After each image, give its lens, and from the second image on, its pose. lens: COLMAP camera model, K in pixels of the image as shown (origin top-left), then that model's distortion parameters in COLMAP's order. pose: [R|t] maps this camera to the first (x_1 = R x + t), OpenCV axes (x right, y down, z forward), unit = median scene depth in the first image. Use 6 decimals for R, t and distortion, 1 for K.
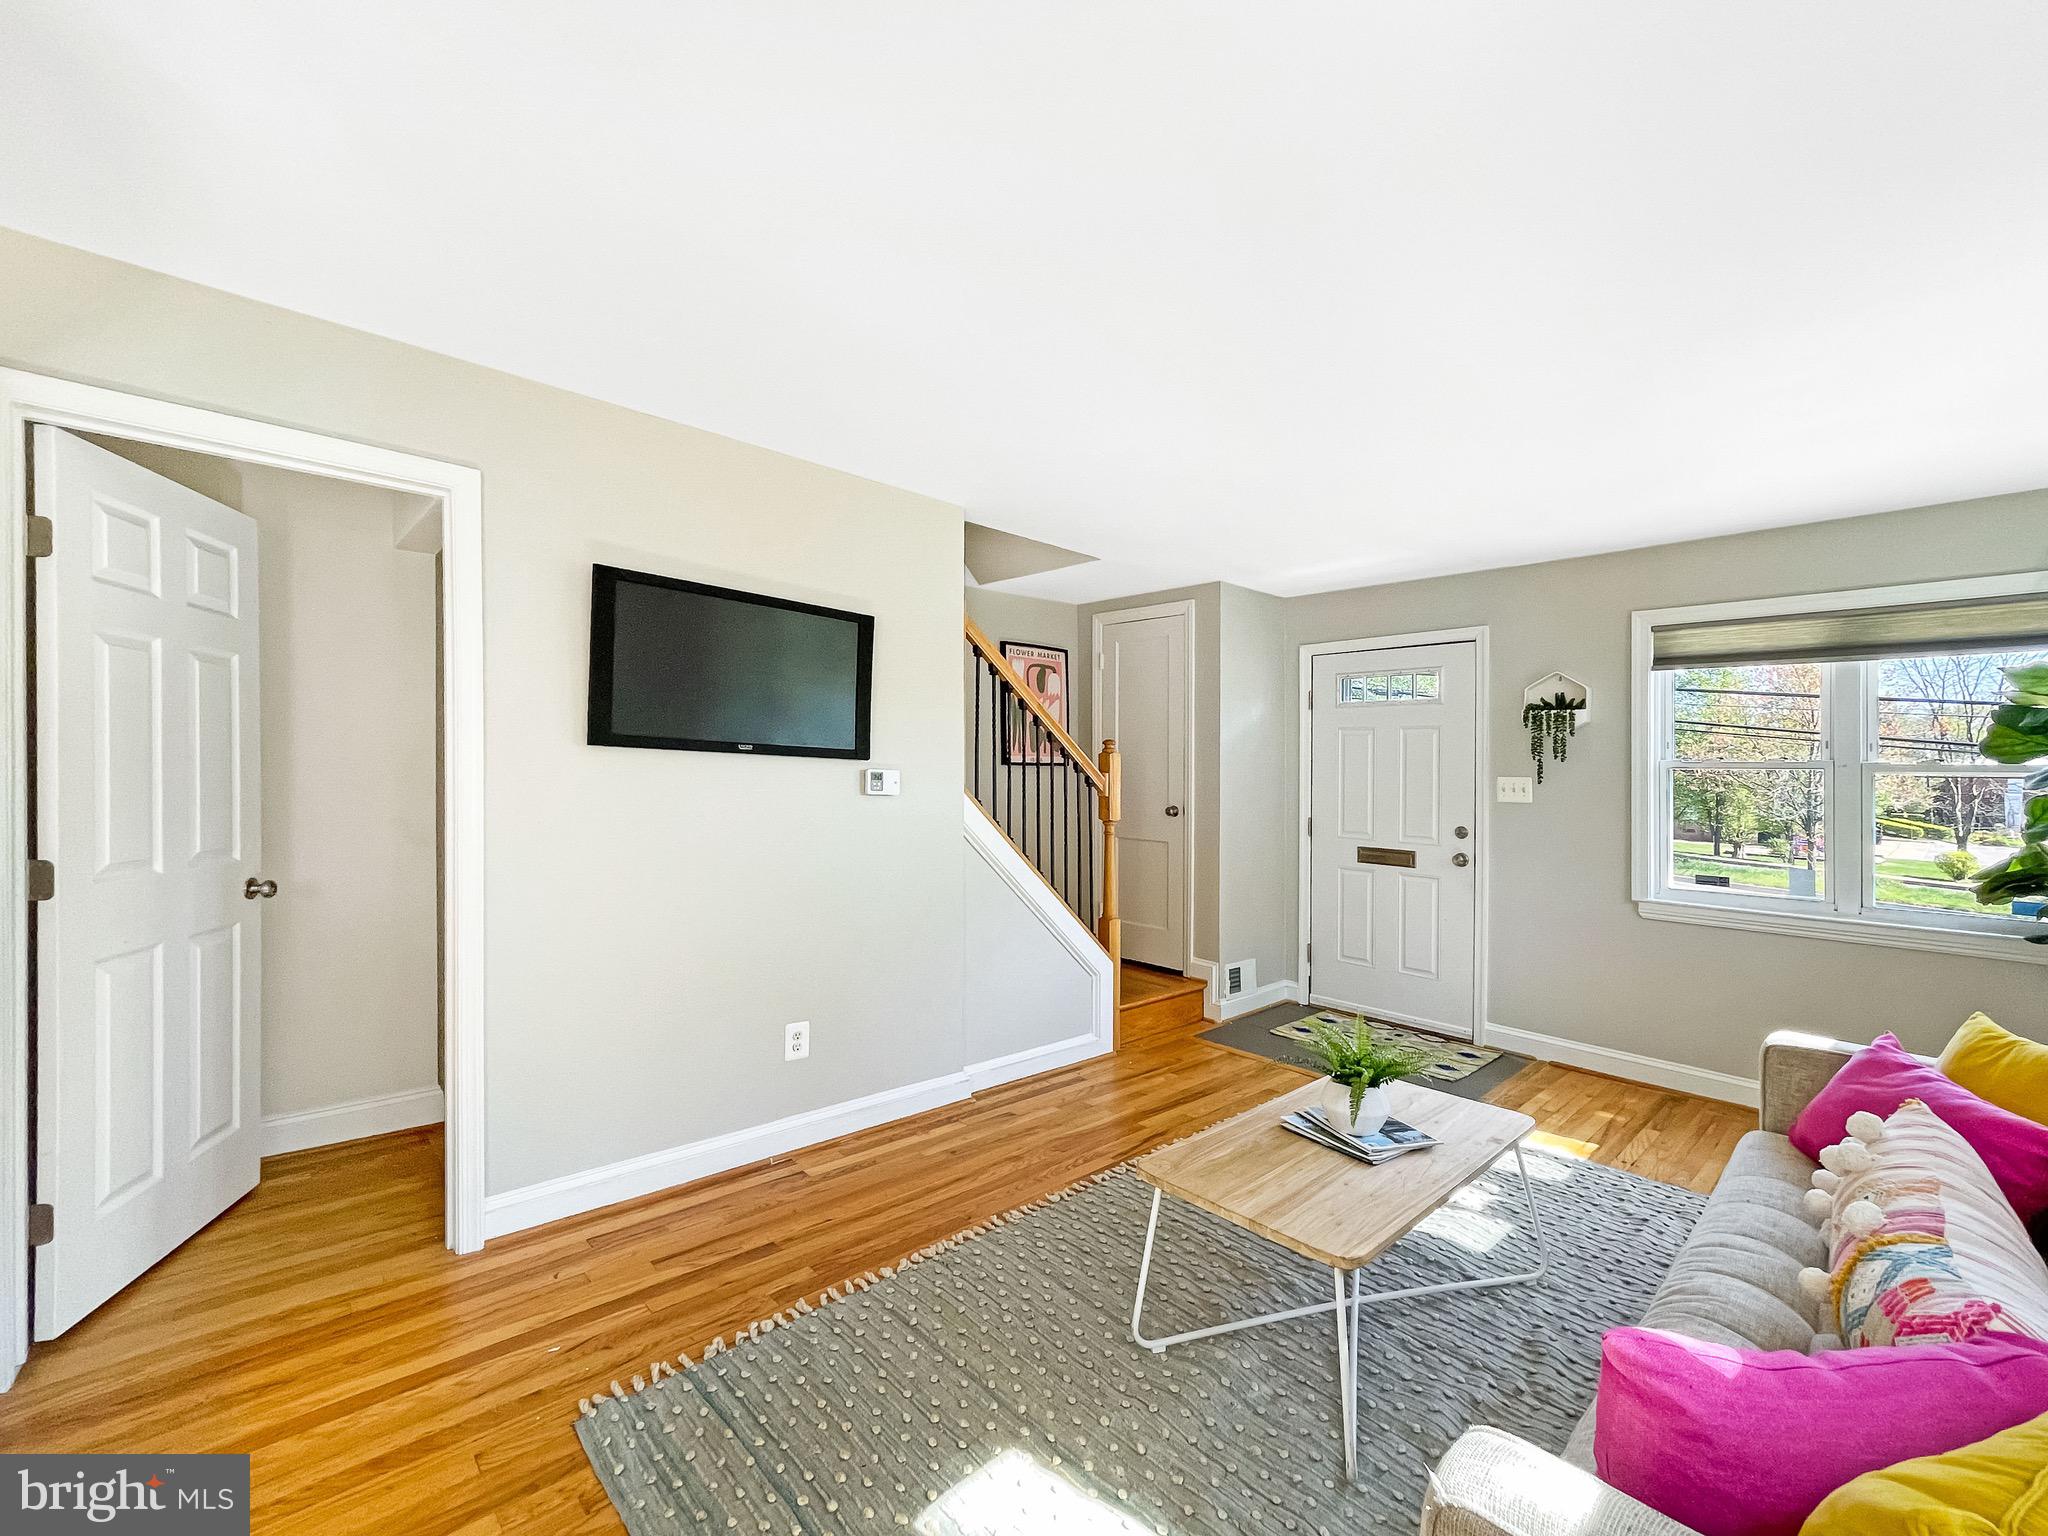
lens RADIAL K [[863.8, 0, 1022.2], [0, 863.8, 753.2], [0, 0, 1]] dist [-0.000685, 0.000182]
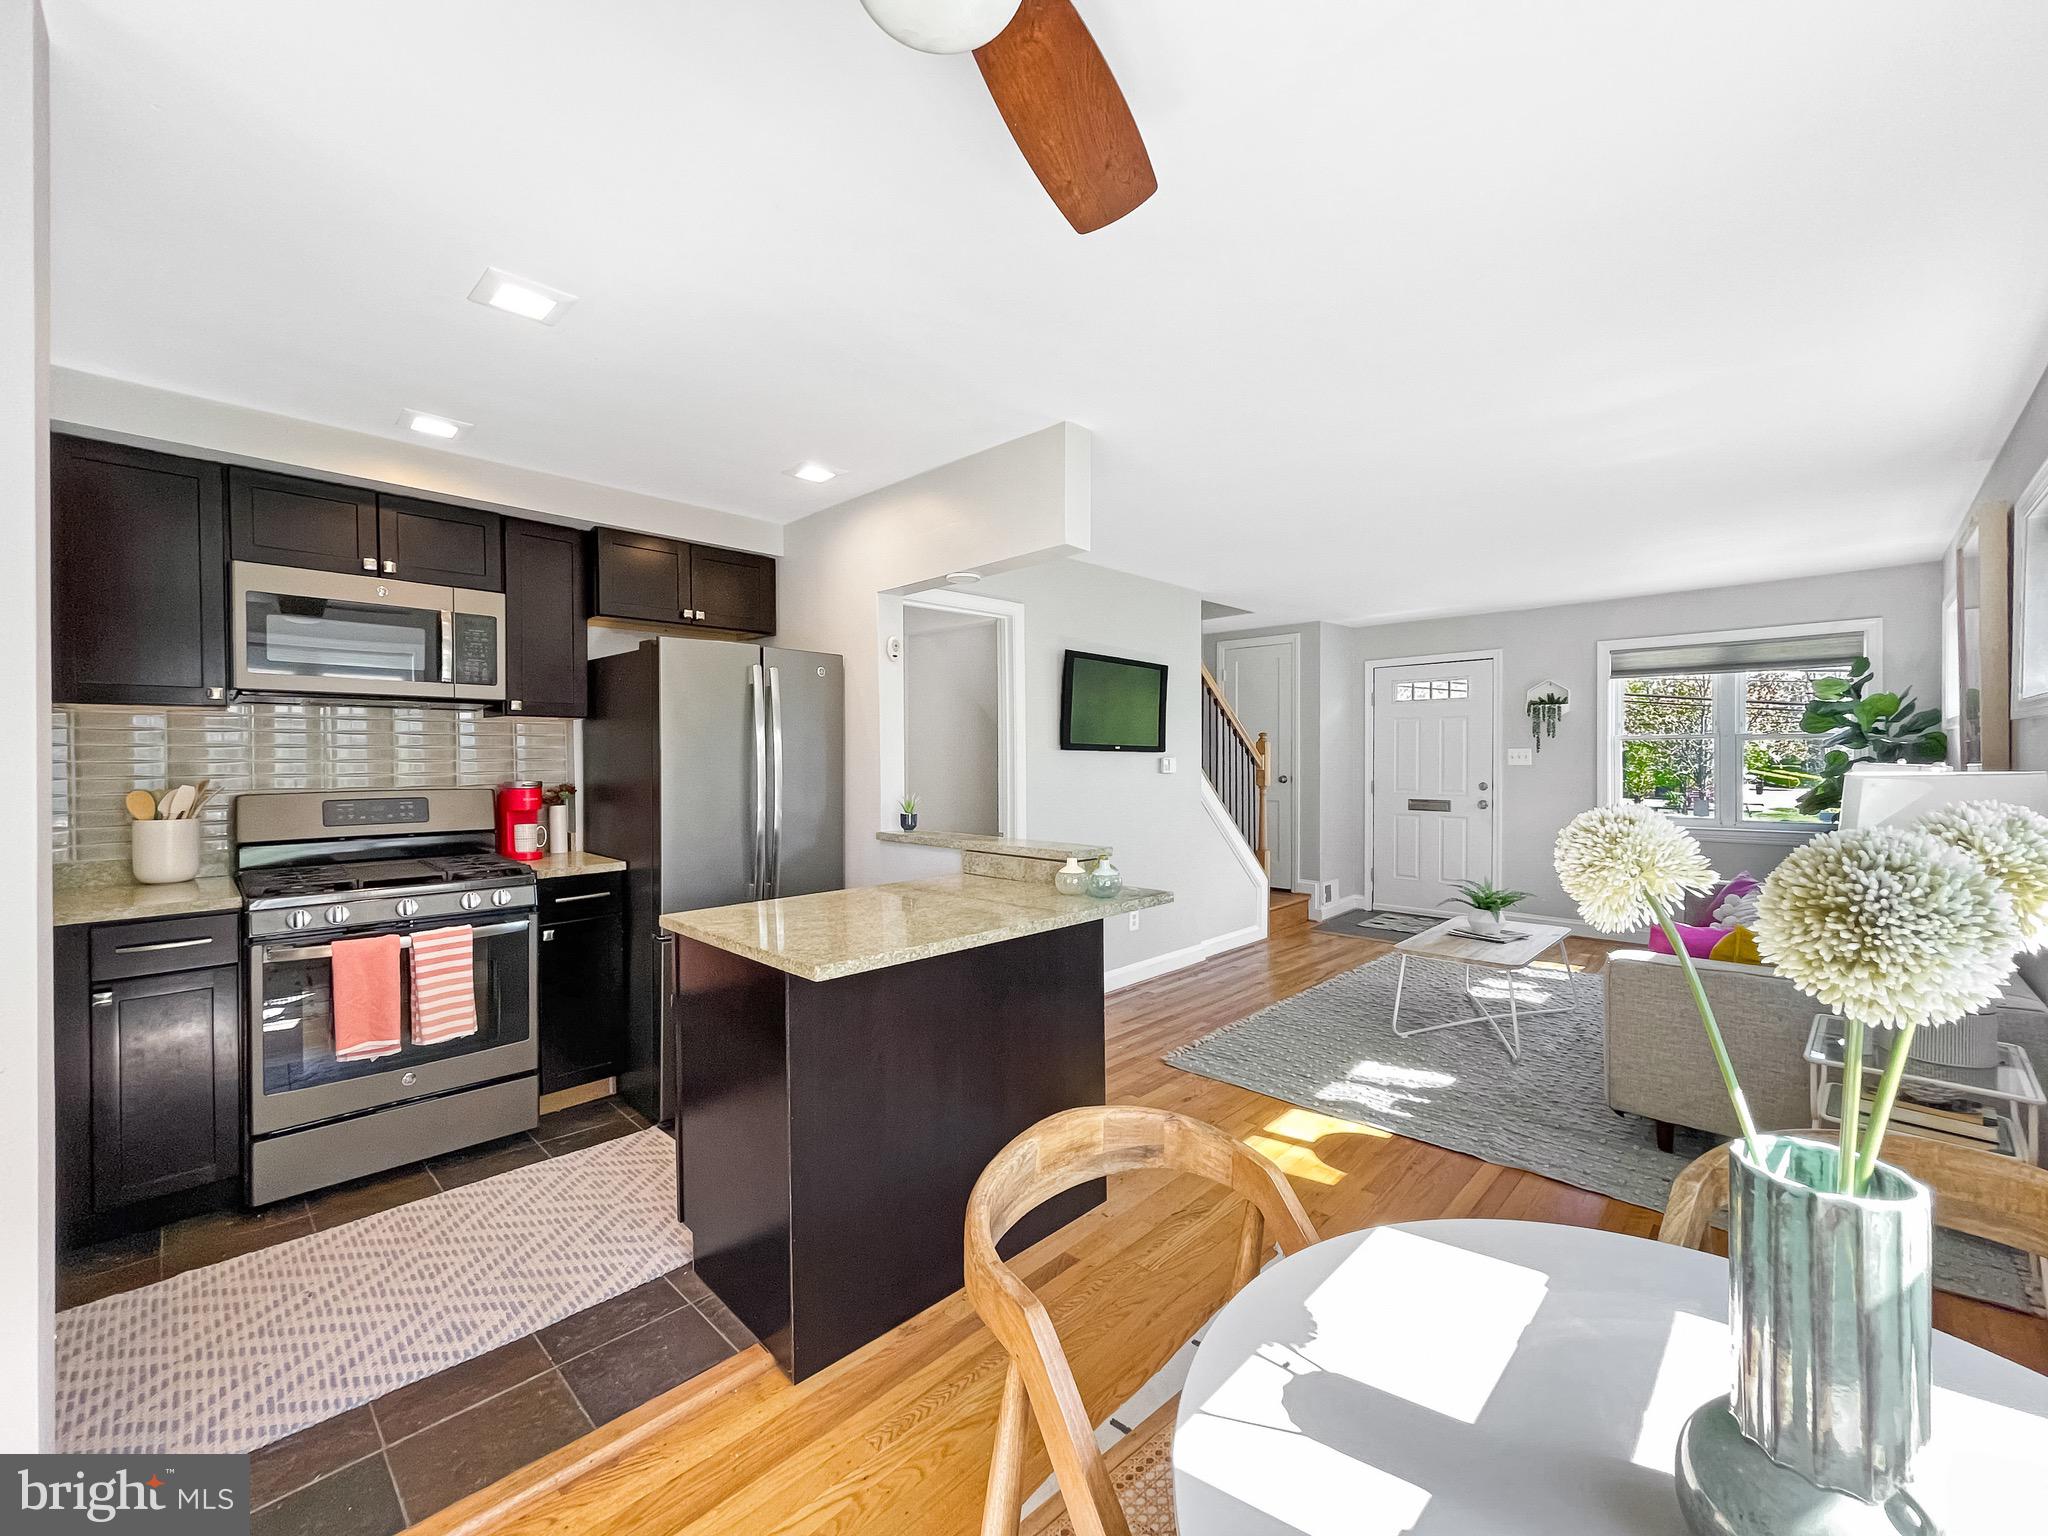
lens RADIAL K [[827.3, 0, 1024.0], [0, 827.3, 768.0], [0, 0, 1]] dist [-0.000134, 0.000022]
pose [[0.998051, -0.032603, 0.053210, -0.401579], [0.030410, 0.998675, 0.041519, -0.026867], [-0.054494, -0.039820, 0.997720, -0.429883]]
